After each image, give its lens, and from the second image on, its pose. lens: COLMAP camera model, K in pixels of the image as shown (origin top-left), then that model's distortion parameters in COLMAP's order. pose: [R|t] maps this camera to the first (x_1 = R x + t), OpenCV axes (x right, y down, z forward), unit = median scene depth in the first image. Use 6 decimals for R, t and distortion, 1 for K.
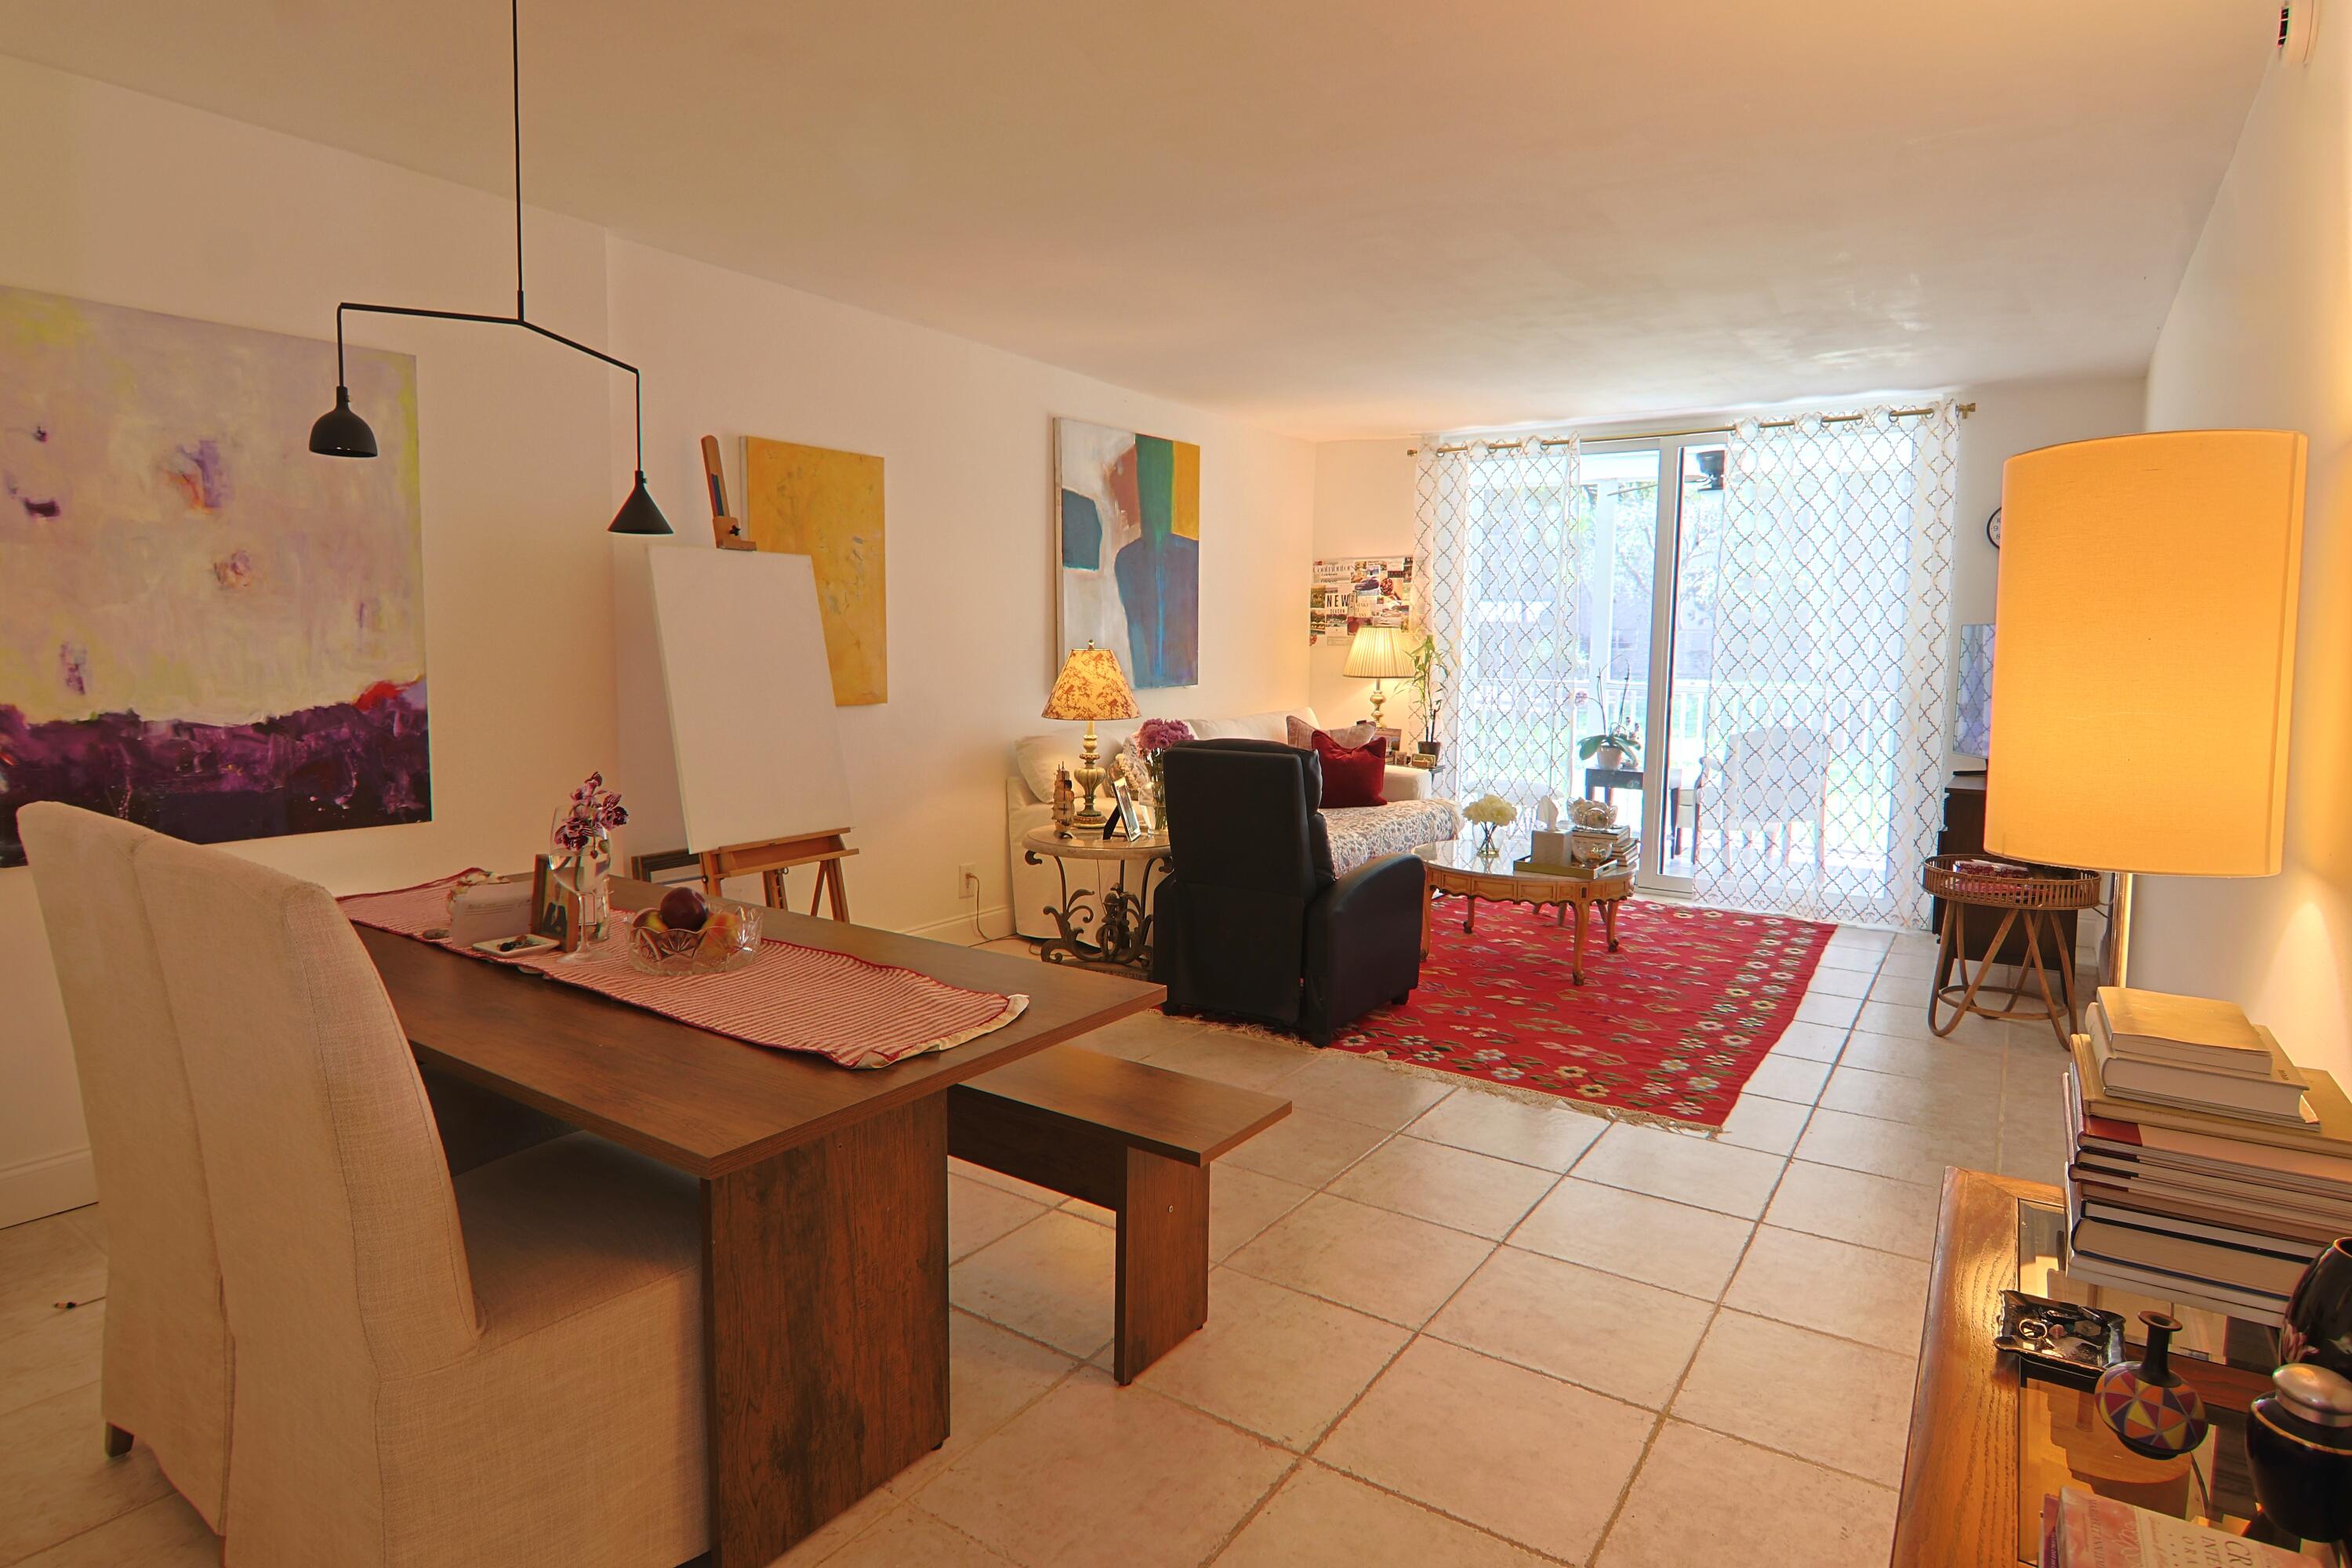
lens RADIAL K [[1268.9, 0, 1173.7], [0, 1268.9, 781.0], [0, 0, 1]] dist [-0.019319, -0.002563]
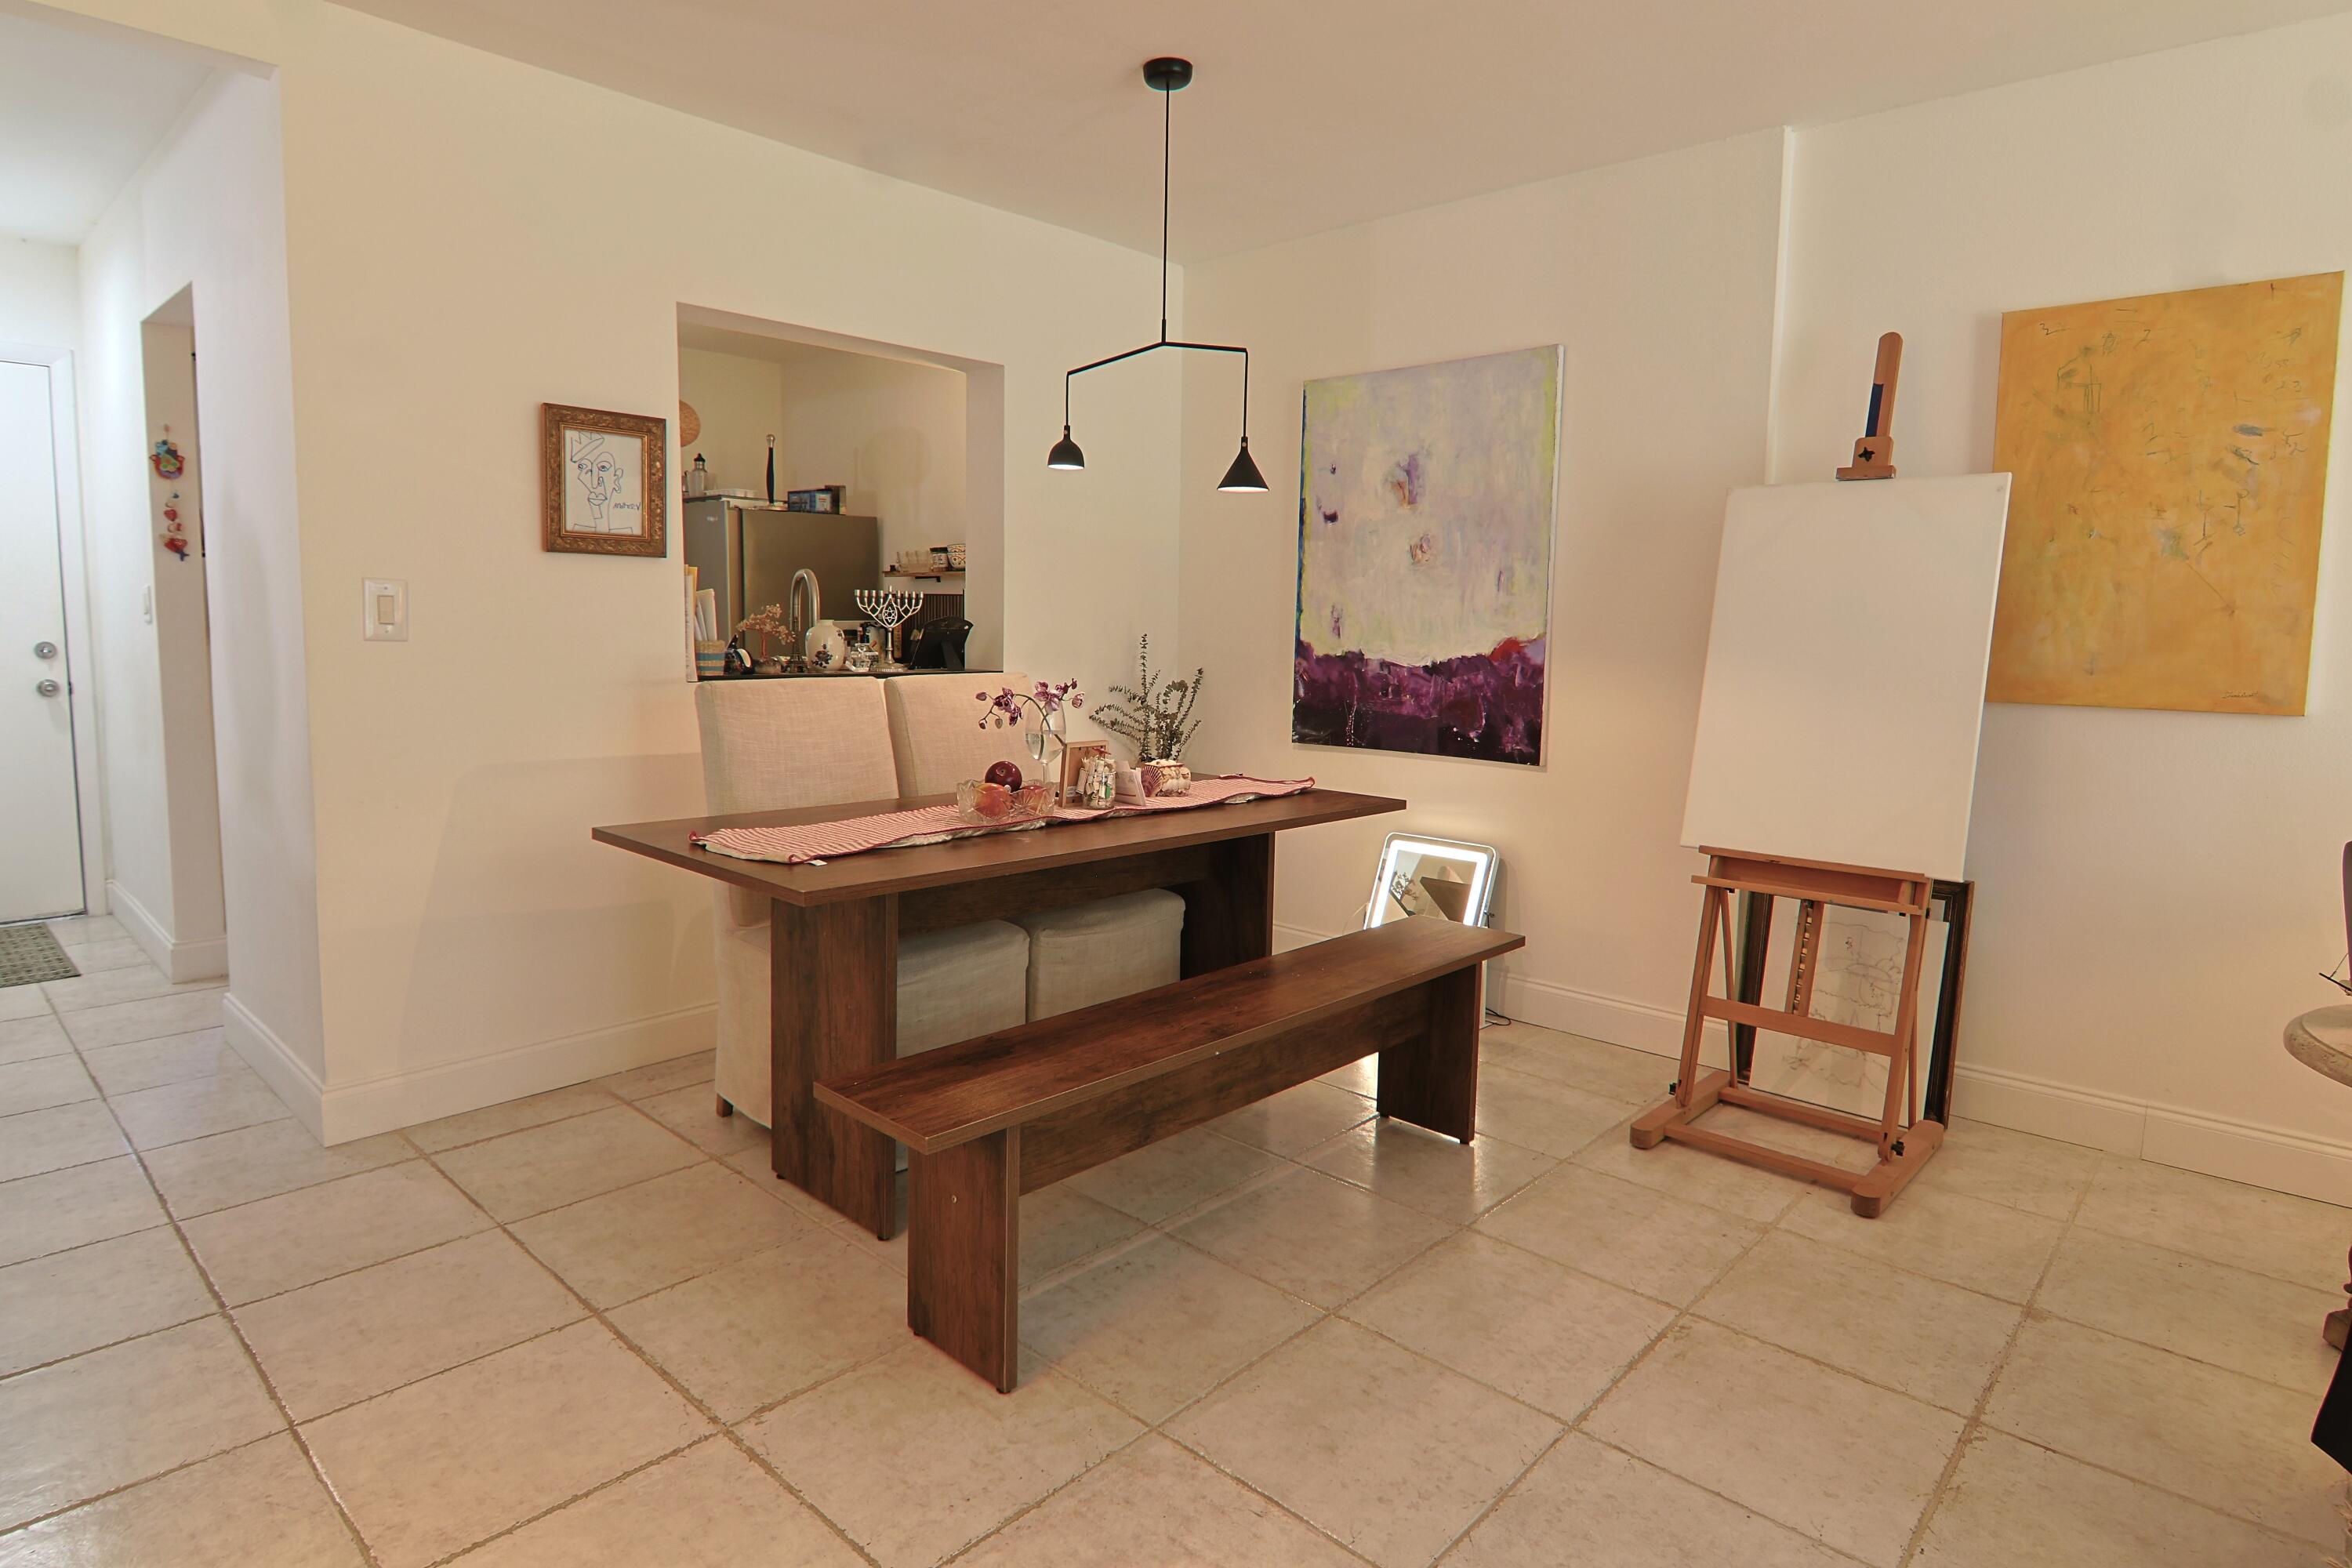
lens RADIAL K [[1268.9, 0, 1172.8], [0, 1268.9, 772.0], [0, 0, 1]] dist [-0.019319, -0.002563]
pose [[-0.157098, 0.097894, -0.982719, 0.635277], [-0.130350, 0.984314, 0.118891, -0.061092], [0.978943, 0.146775, -0.141874, 0.966040]]
